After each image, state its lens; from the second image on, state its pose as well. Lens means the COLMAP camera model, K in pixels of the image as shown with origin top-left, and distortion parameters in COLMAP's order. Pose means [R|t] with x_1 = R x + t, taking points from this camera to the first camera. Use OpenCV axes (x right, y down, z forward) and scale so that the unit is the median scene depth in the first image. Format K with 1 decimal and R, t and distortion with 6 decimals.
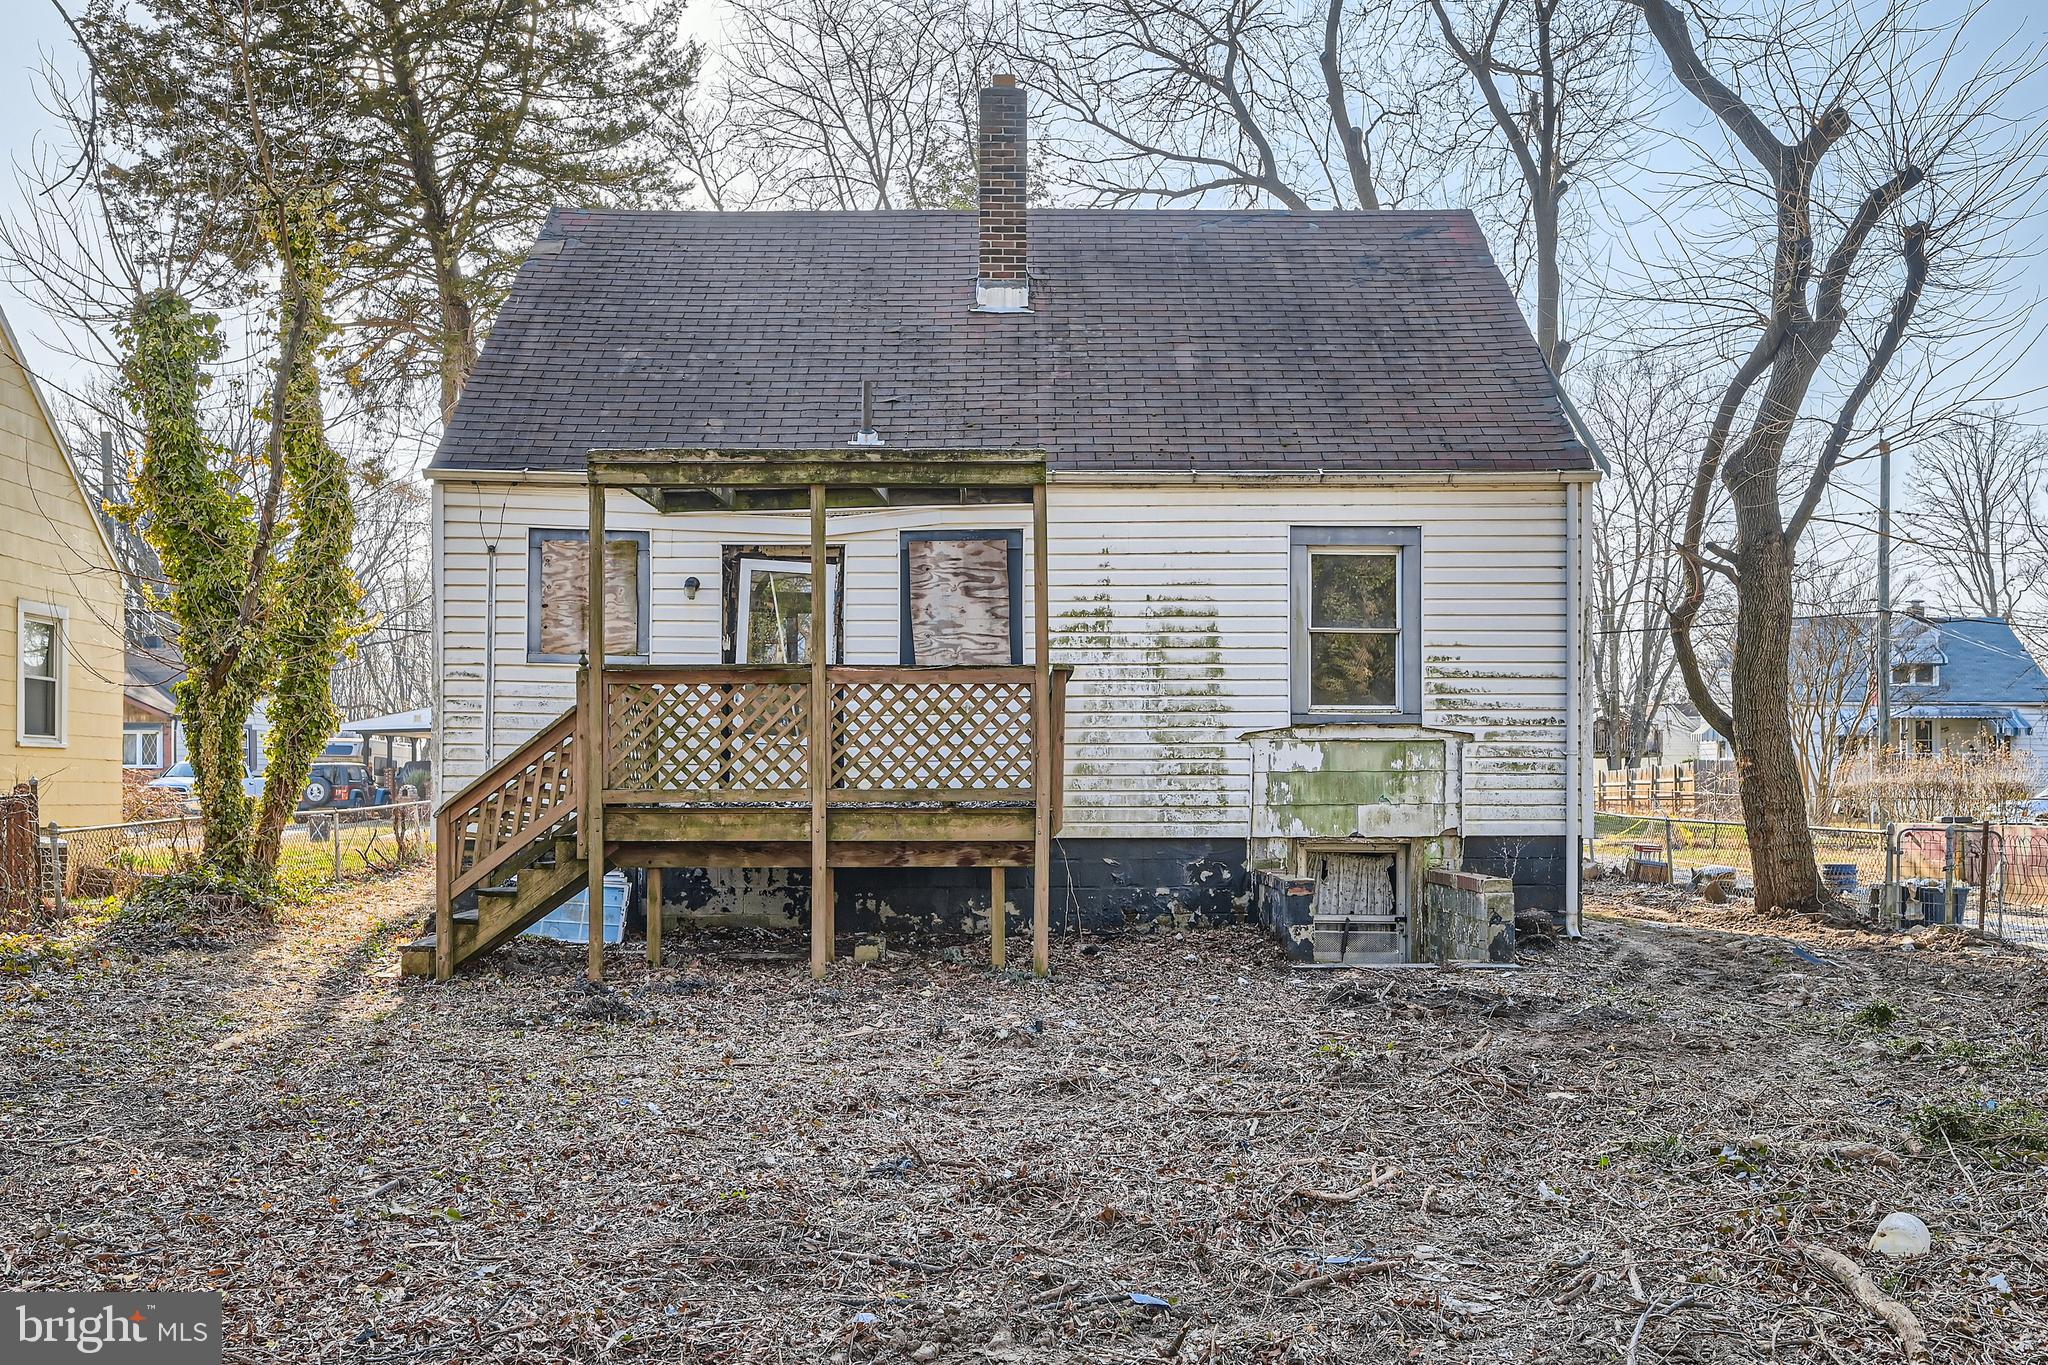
lens RADIAL K [[1760.5, 0, 1025.5], [0, 1760.5, 689.3], [0, 0, 1]] dist [0.001134, -0.006929]
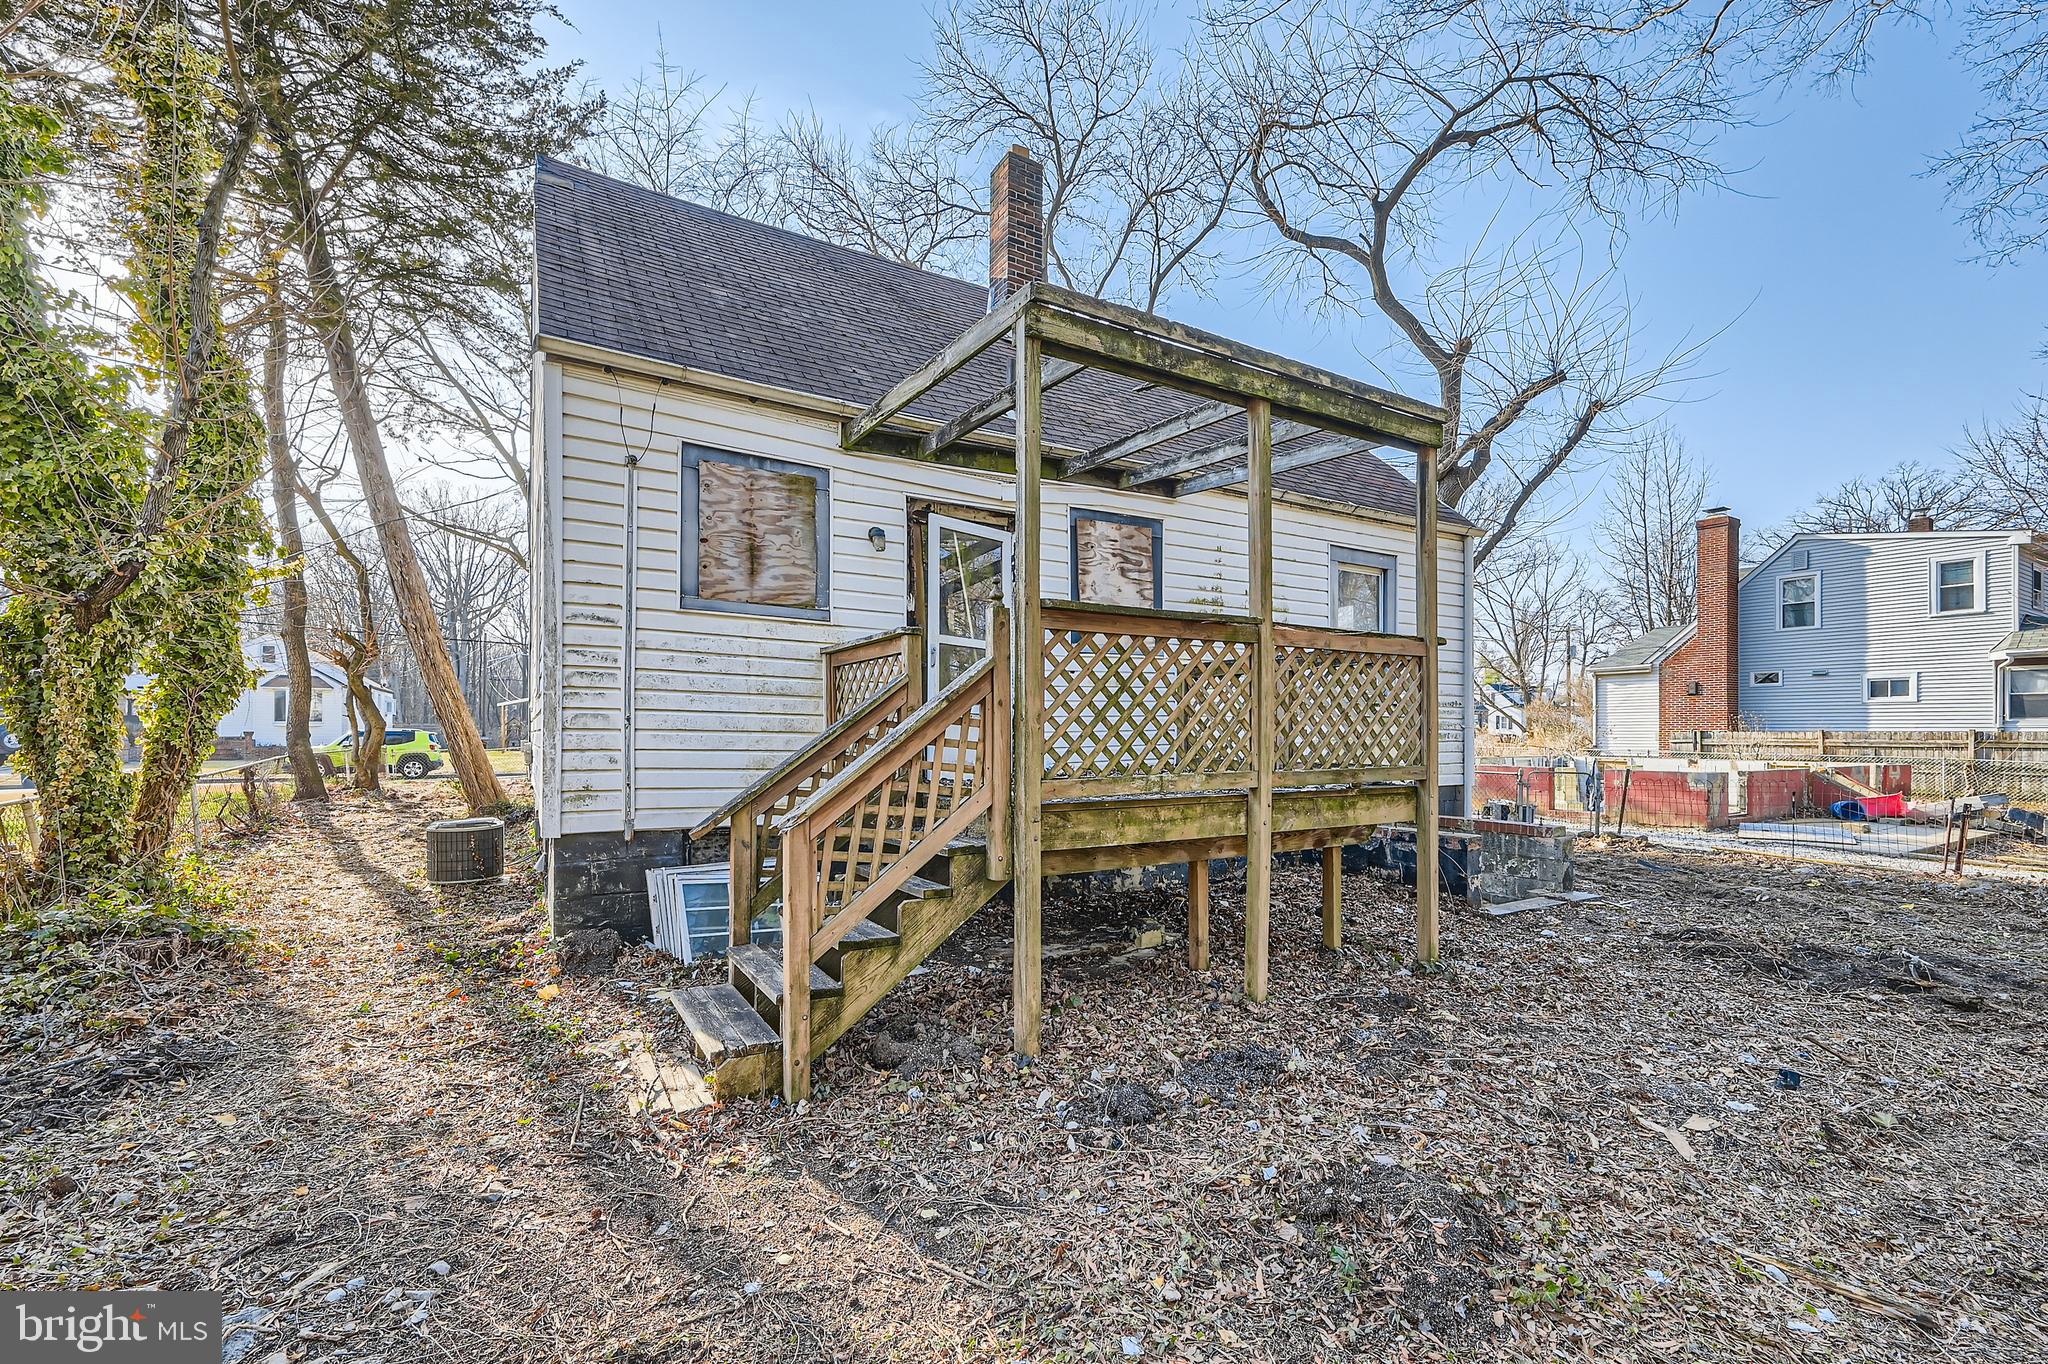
lens RADIAL K [[823.0, 0, 993.0], [0, 823.0, 709.3], [0, 0, 1]] dist [-0.001620, 0.000103]
pose [[0.867829, 0.013704, 0.496674, -0.345373], [-0.028431, 0.999351, 0.022103, 0.018507], [-0.496049, -0.033302, 0.867656, 0.601004]]
